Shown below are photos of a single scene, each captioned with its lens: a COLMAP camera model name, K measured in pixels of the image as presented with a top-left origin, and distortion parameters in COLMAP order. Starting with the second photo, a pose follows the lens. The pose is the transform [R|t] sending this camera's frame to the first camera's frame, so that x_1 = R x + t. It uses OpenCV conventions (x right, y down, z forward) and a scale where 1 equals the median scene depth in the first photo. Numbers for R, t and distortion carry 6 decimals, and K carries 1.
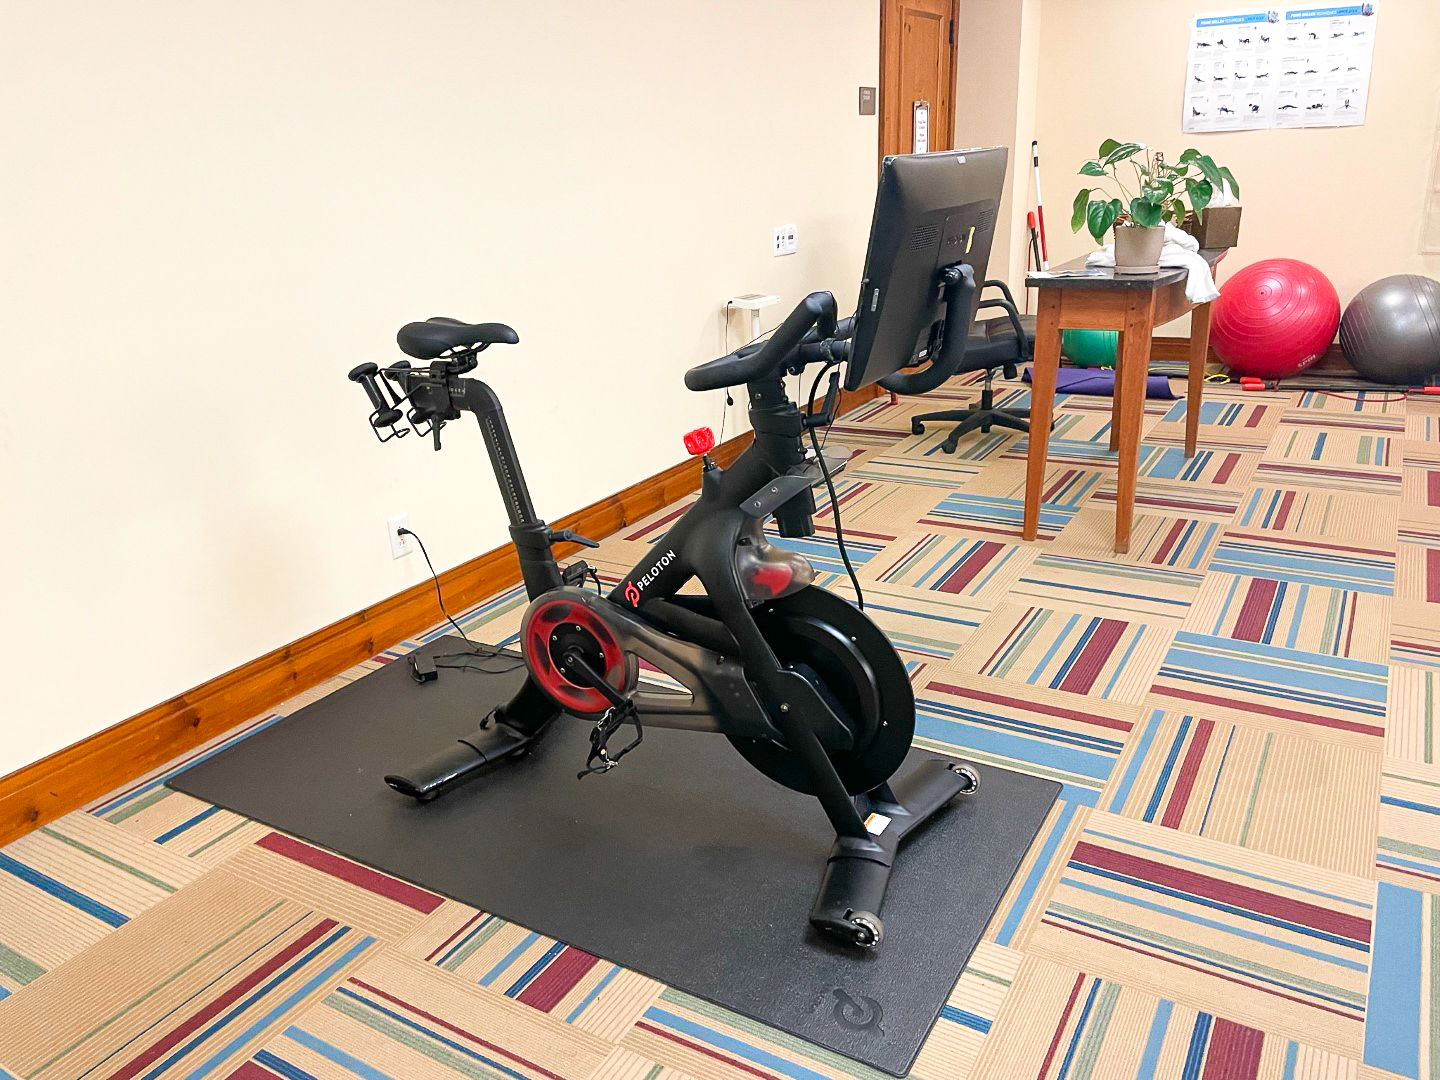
lens RADIAL K [[1098.9, 0, 720.0], [0, 1098.9, 540.0], [0, 0, 1]] dist [0.096165, -0.137199]
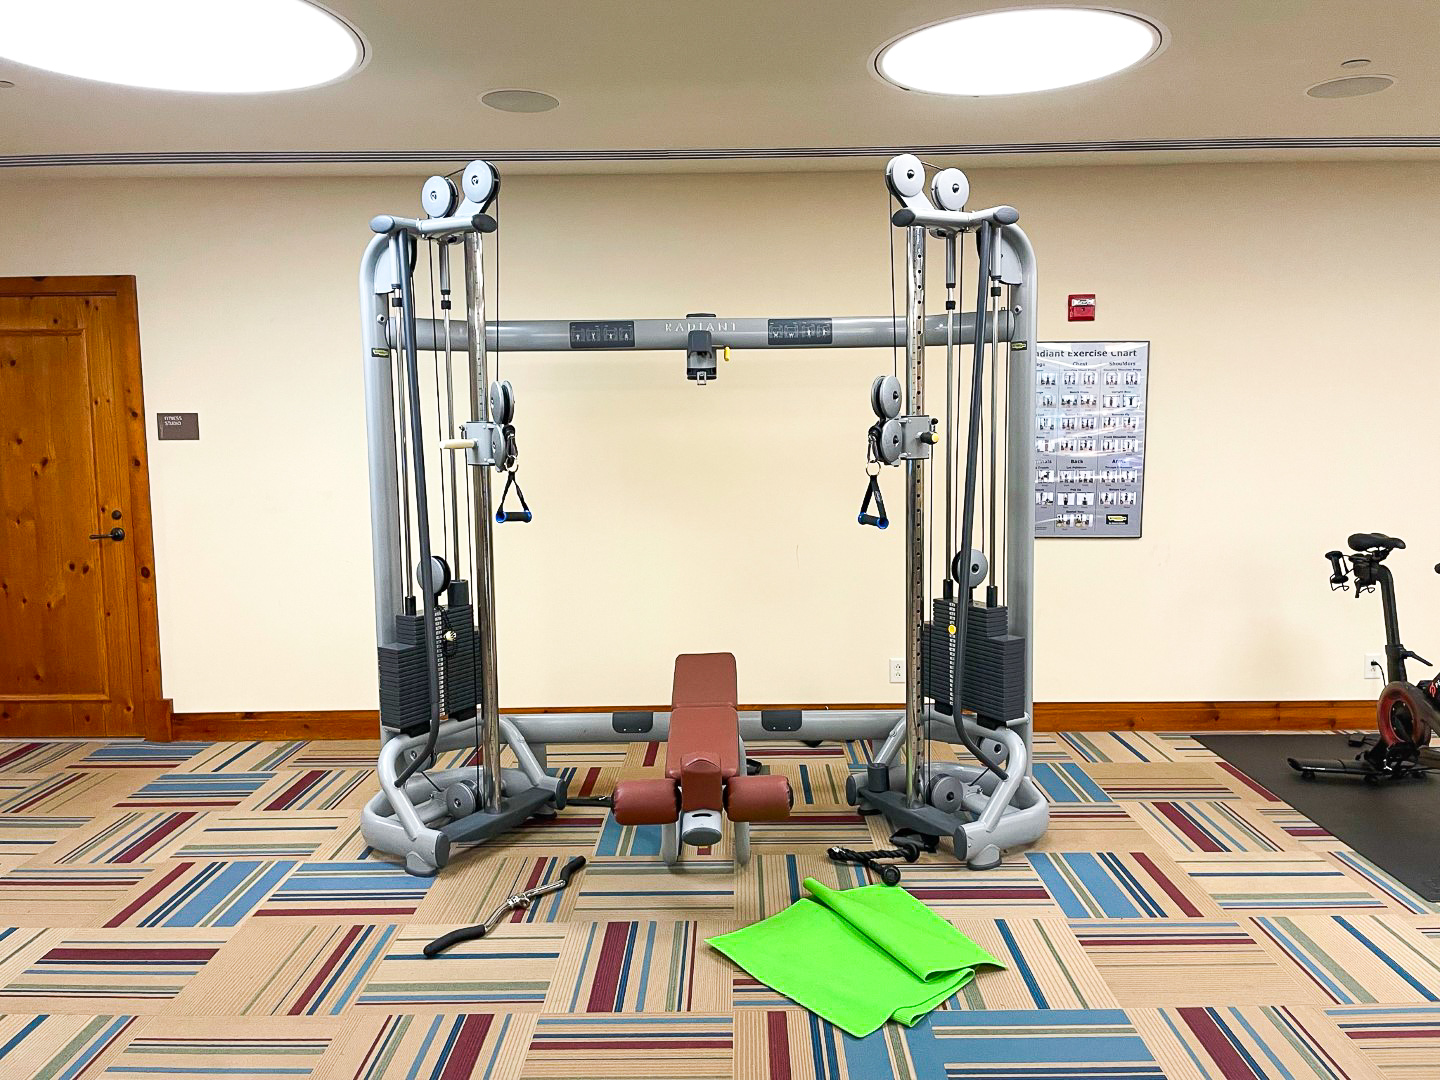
lens RADIAL K [[1098.9, 0, 720.0], [0, 1098.9, 540.0], [0, 0, 1]] dist [0.096165, -0.137199]
pose [[0.504790, 0.129447, -0.853482, 0.813027], [-0.290672, 0.956446, -0.026854, 0.191494], [0.812833, 0.261639, 0.520431, -0.915847]]
